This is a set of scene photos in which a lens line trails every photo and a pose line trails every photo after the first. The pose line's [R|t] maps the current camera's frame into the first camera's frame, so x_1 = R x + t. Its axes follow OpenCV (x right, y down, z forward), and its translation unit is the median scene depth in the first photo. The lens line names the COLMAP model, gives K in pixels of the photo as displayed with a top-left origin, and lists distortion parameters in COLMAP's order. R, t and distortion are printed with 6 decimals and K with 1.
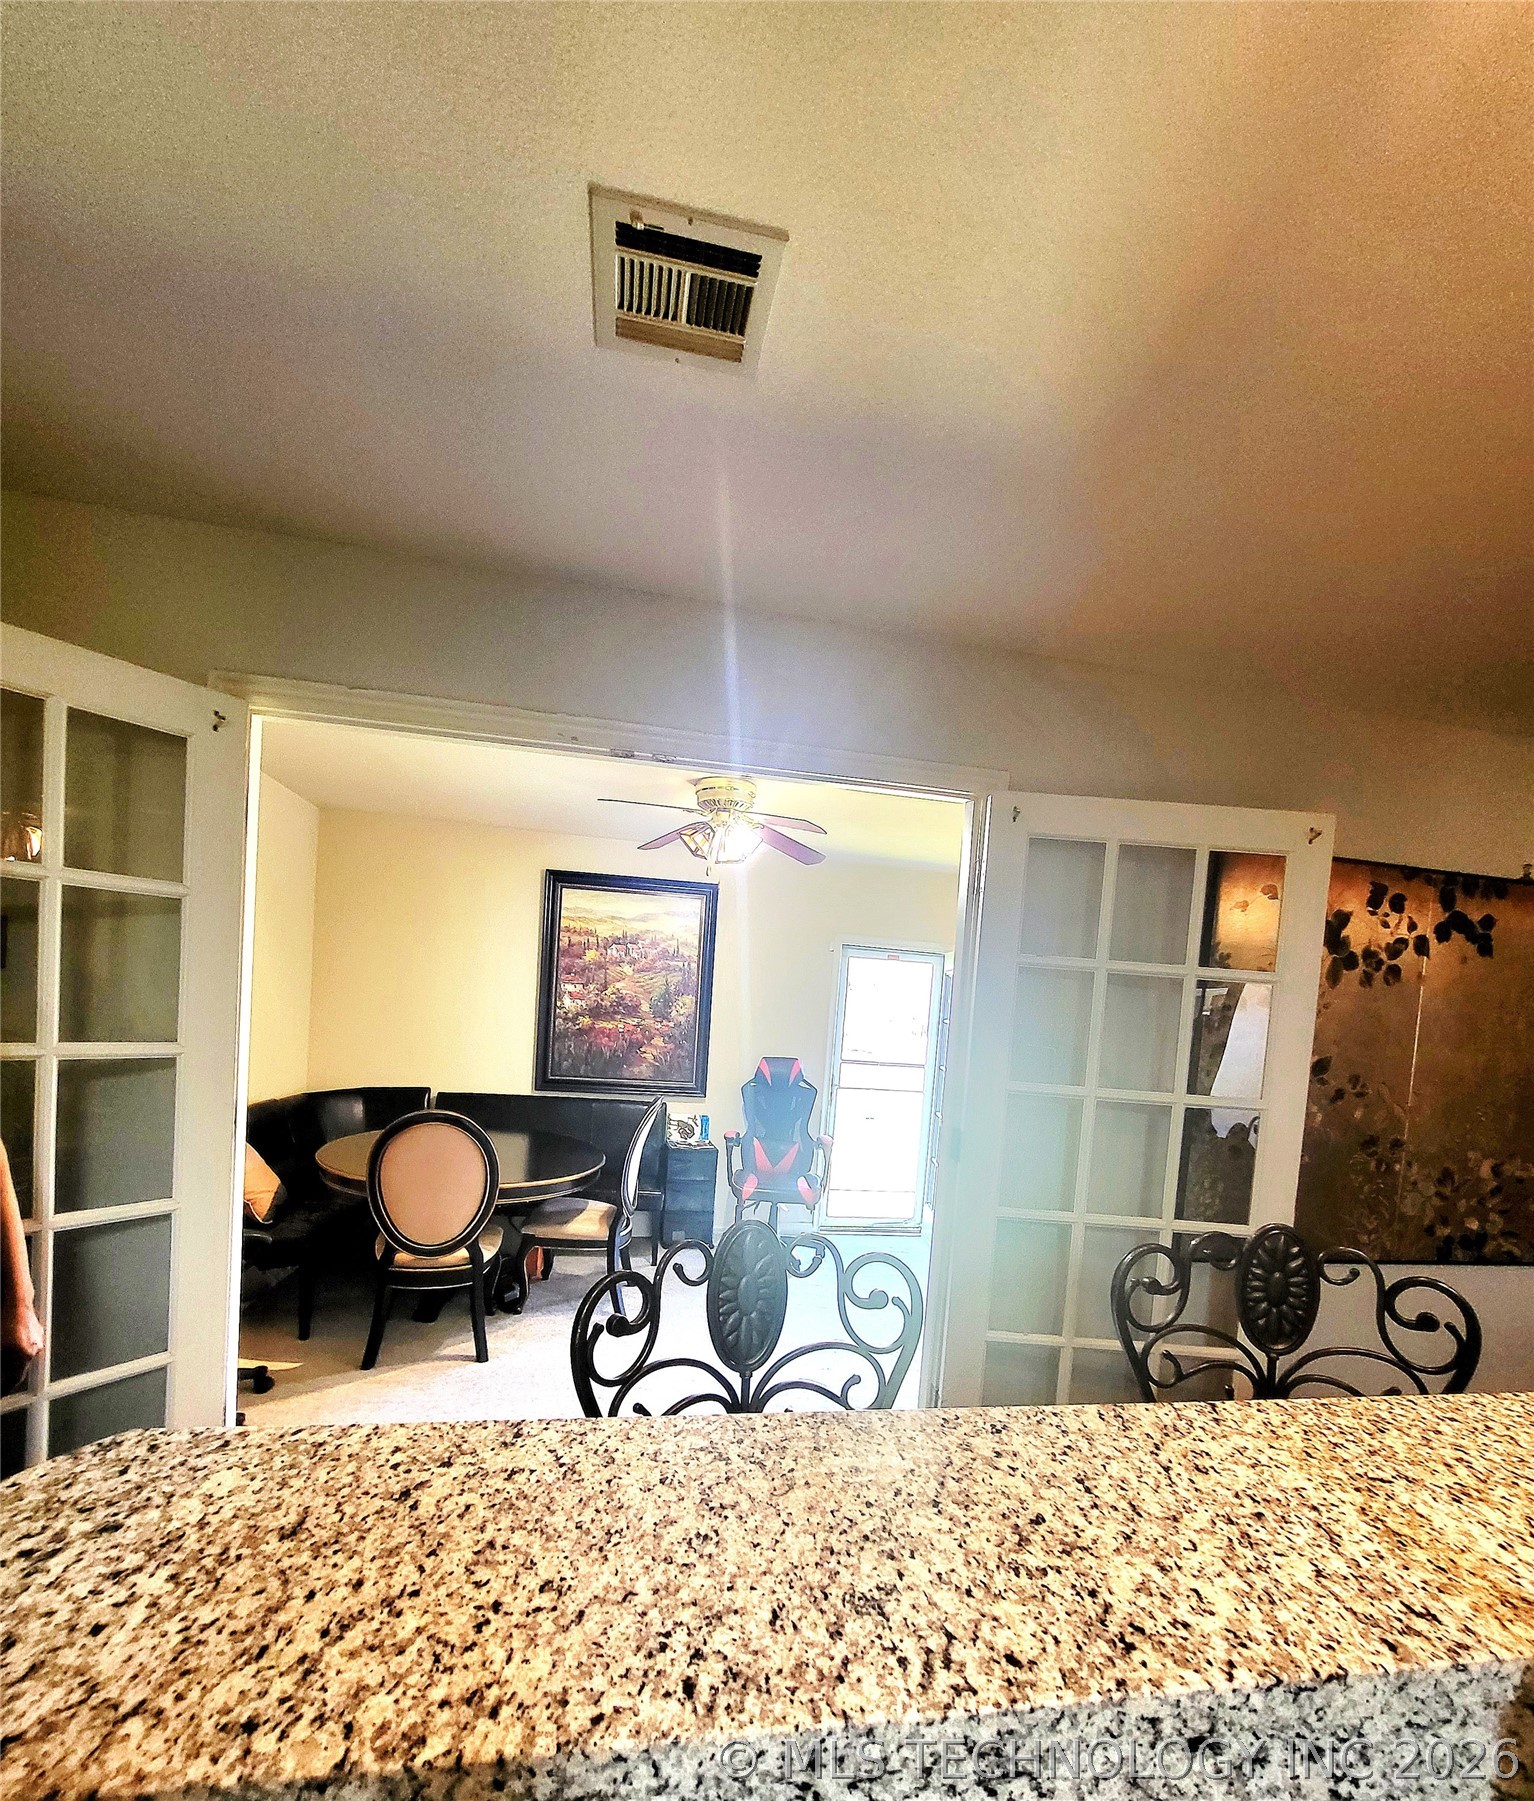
lens RADIAL K [[823.0, 0, 767.6], [0, 823.0, 1040.1], [0, 0, 1]] dist [-0.002795, -0.000760]
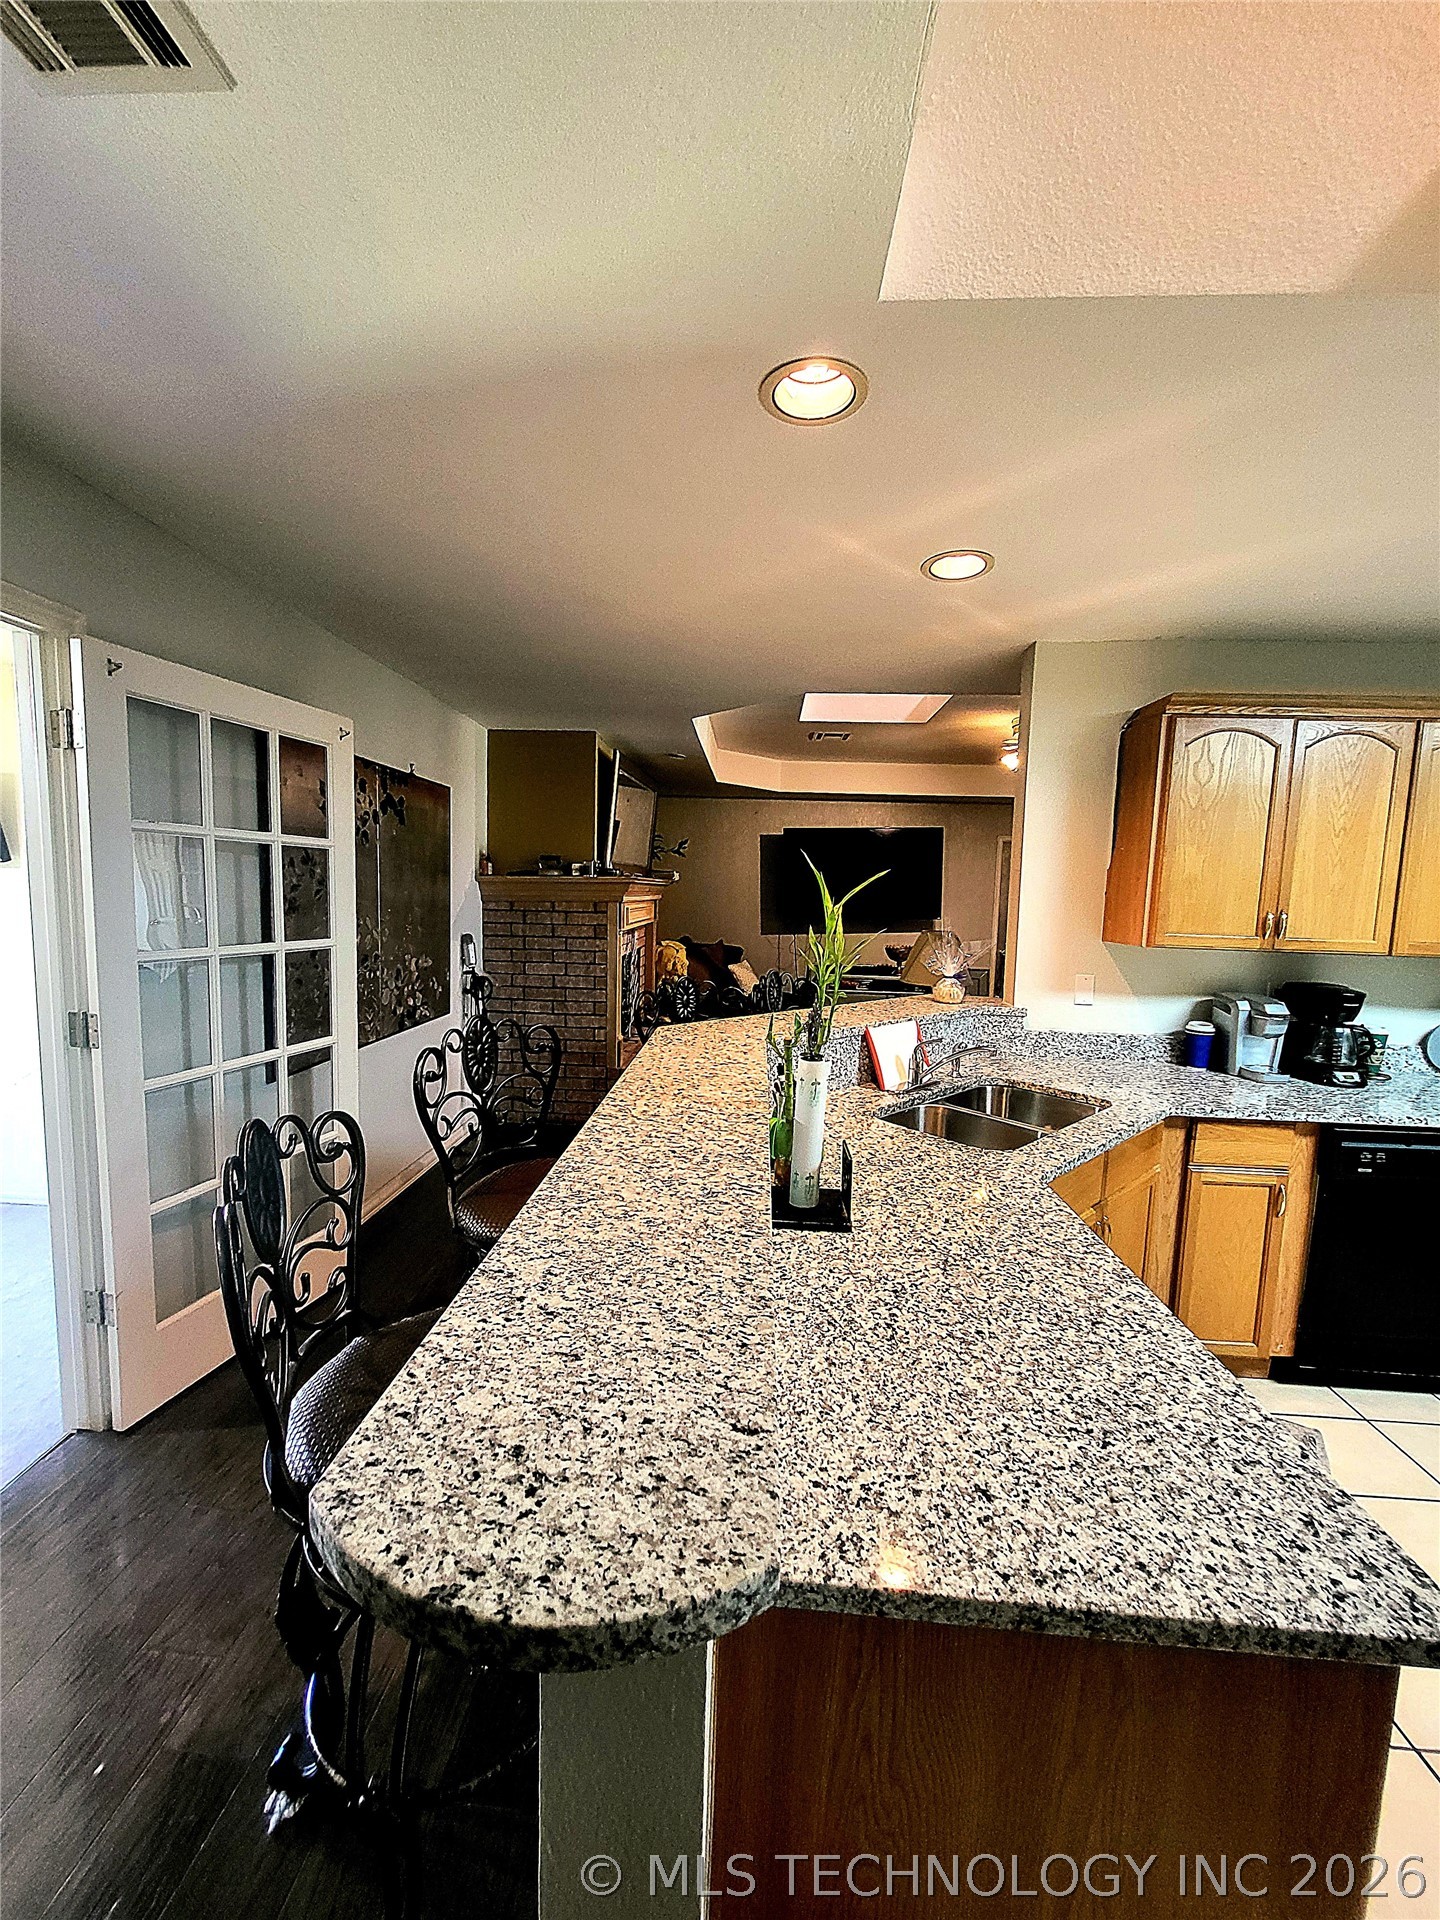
lens RADIAL K [[758.9, 0, 716.3], [0, 758.9, 967.2], [0, 0, 1]] dist [-0.005283, -0.000743]
pose [[0.237074, -0.162940, 0.957730, -0.796801], [0.035537, 0.986629, 0.159060, -0.101315], [-0.970841, -0.003674, 0.239695, 0.244584]]
